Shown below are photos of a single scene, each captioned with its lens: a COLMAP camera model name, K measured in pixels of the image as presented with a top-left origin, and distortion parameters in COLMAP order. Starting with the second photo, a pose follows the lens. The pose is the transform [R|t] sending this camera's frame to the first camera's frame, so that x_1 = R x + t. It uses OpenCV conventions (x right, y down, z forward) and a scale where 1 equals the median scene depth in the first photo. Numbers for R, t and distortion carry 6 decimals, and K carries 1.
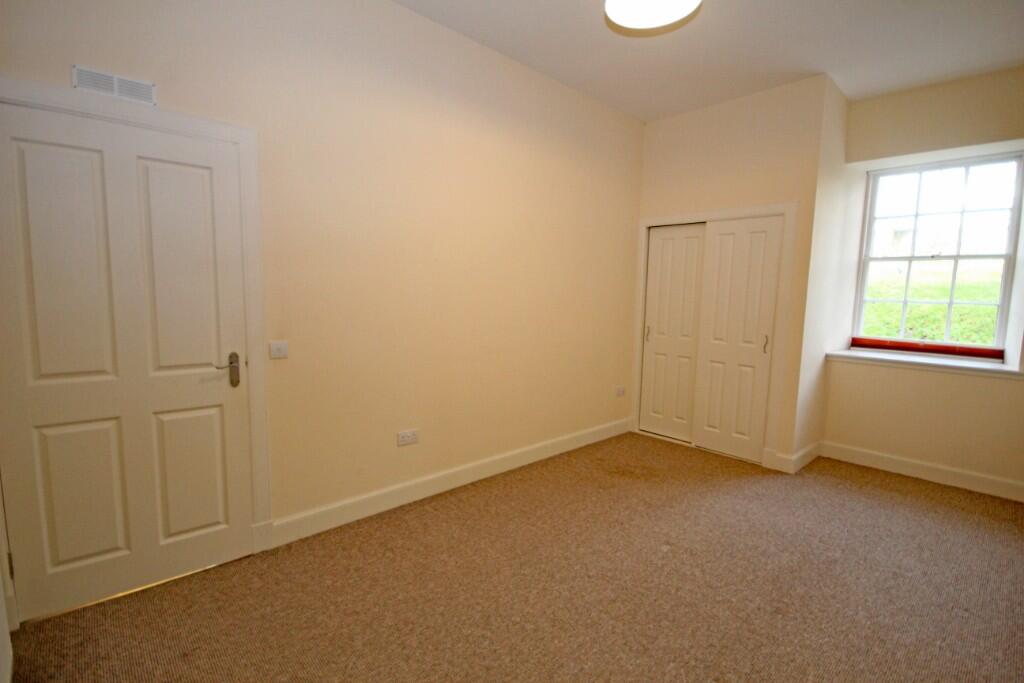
lens RADIAL K [[469.6, 0, 520.1], [0, 469.6, 341.5], [0, 0, 1]] dist [-0.001189, -0.001116]
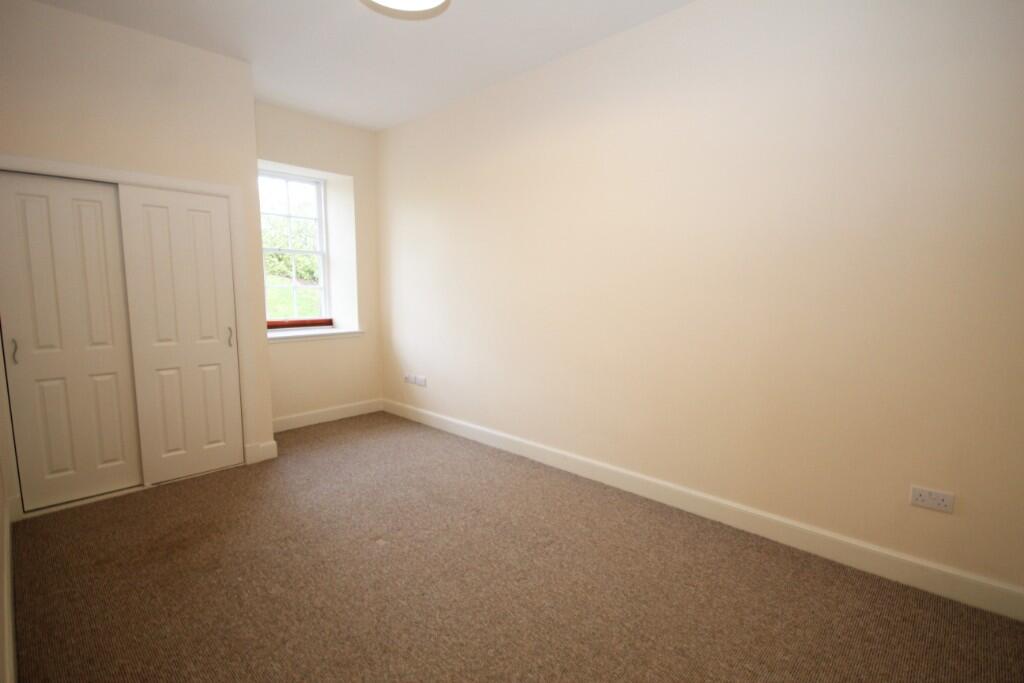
lens RADIAL K [[469.6, 0, 518.4], [0, 469.6, 338.6], [0, 0, 1]] dist [-0.001189, -0.001116]
pose [[-0.058884, -0.133587, 0.989286, -0.432817], [0.098122, 0.985432, 0.138907, -0.064626], [-0.993431, 0.105250, -0.044918, 0.486673]]
